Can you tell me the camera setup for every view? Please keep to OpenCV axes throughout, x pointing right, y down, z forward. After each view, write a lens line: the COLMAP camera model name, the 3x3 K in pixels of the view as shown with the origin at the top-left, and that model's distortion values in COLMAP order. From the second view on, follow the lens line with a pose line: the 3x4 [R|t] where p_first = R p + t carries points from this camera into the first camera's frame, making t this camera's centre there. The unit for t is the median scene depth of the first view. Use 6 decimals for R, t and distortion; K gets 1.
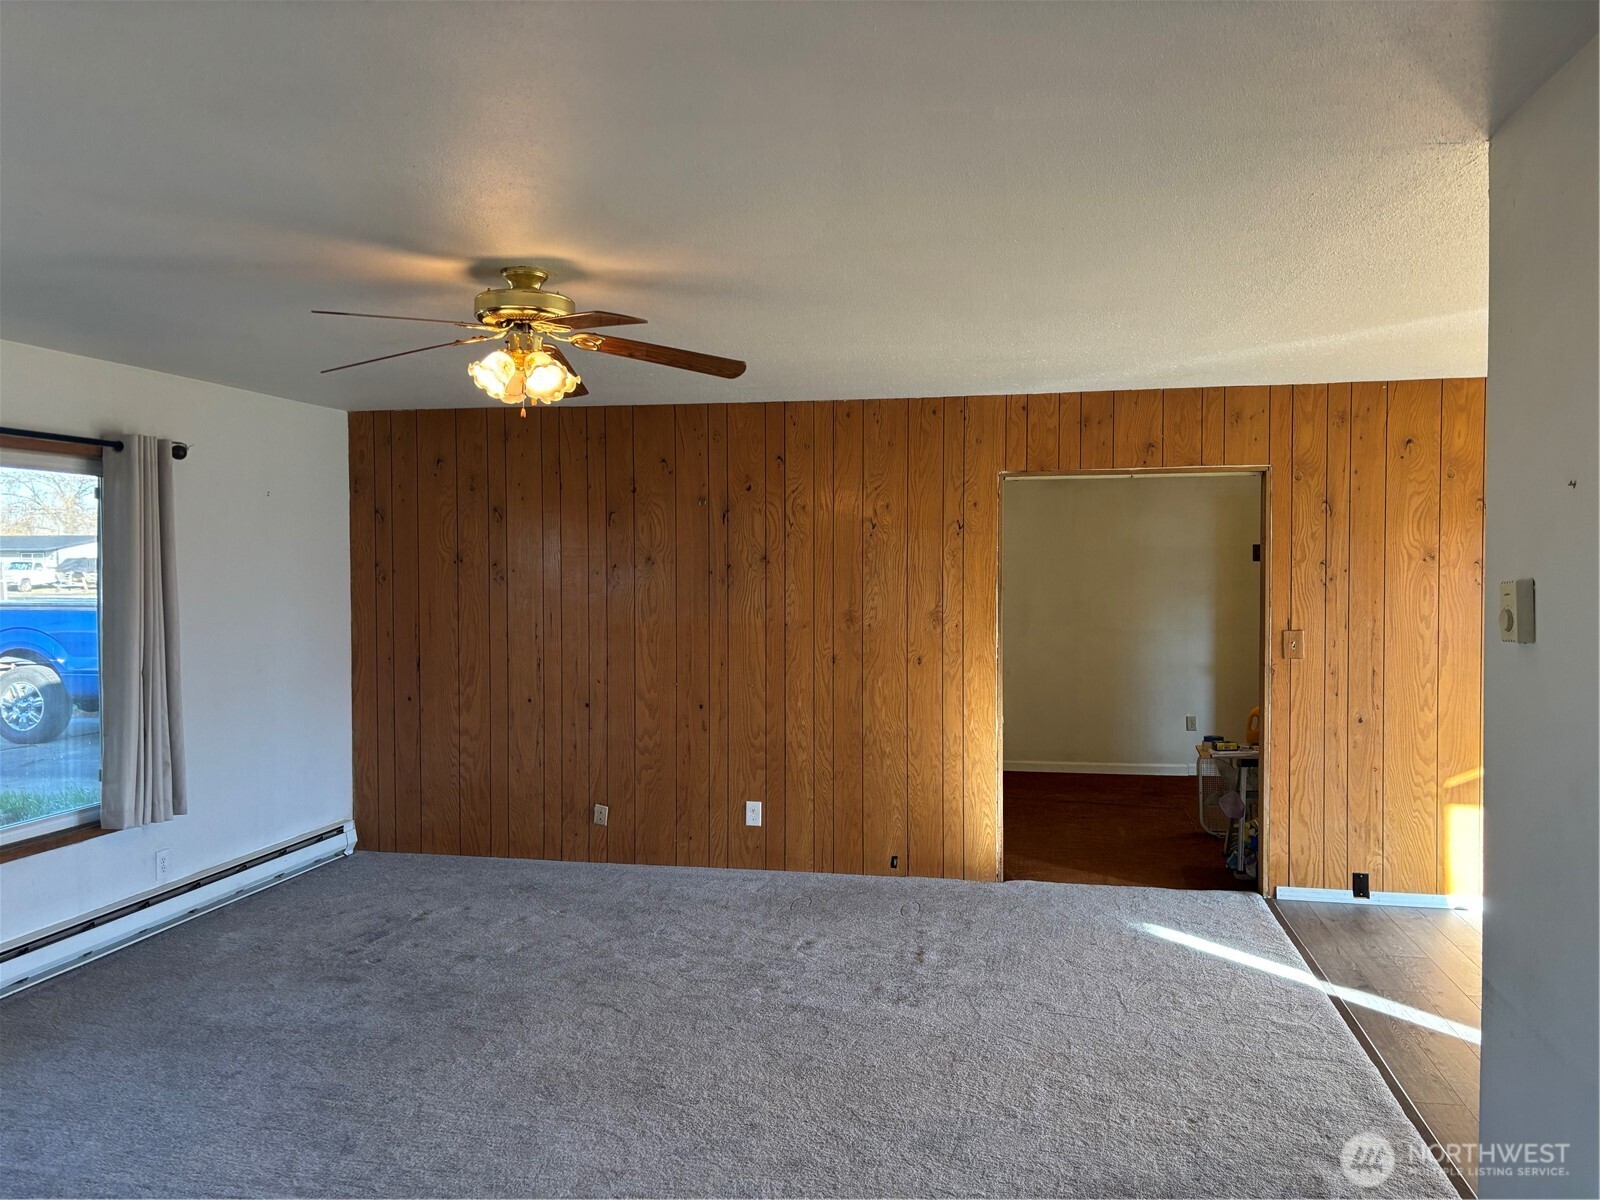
lens RADIAL K [[1188.8, 0, 801.1], [0, 1188.8, 595.2], [0, 0, 1]] dist [0.000035, -0.002892]
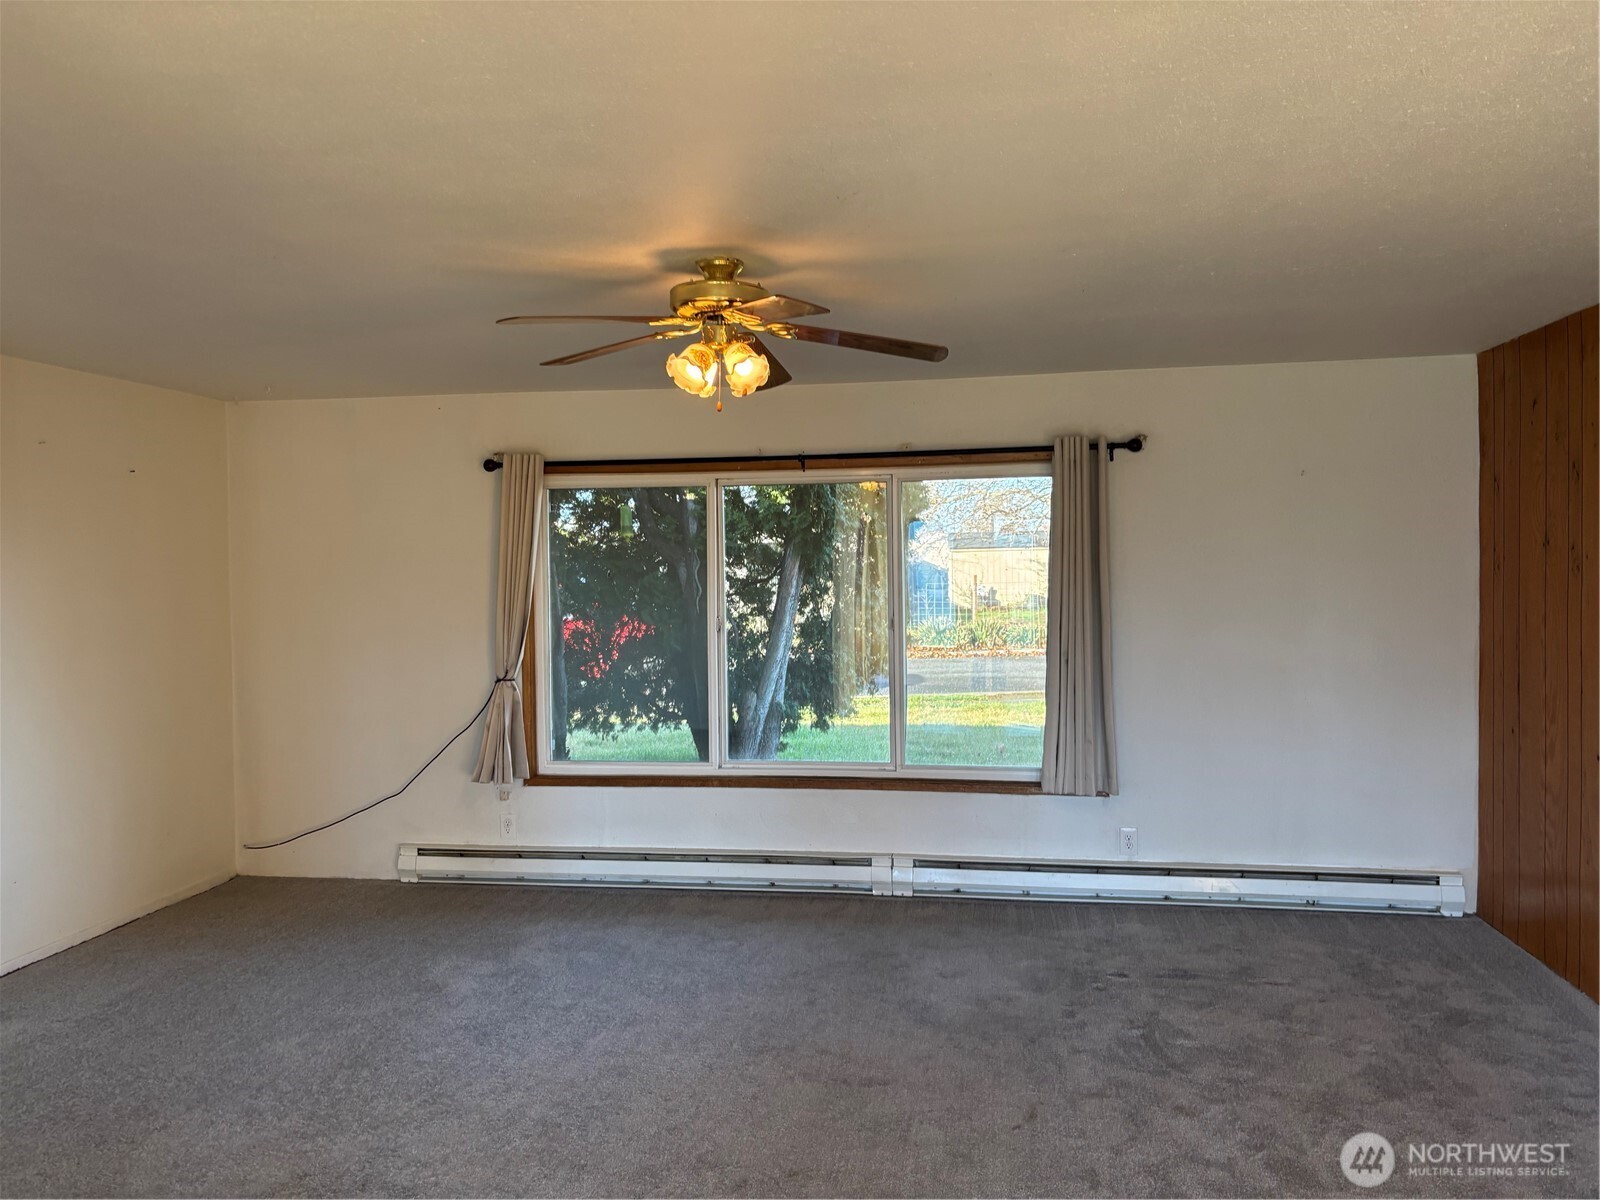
lens RADIAL K [[1188.8, 0, 805.6], [0, 1188.8, 547.5], [0, 0, 1]] dist [0.000035, -0.002892]
pose [[0.050133, -0.013006, -0.998658, 0.509934], [-0.017078, 0.999758, -0.013878, -0.012663], [0.998597, 0.017750, 0.049899, 0.676905]]
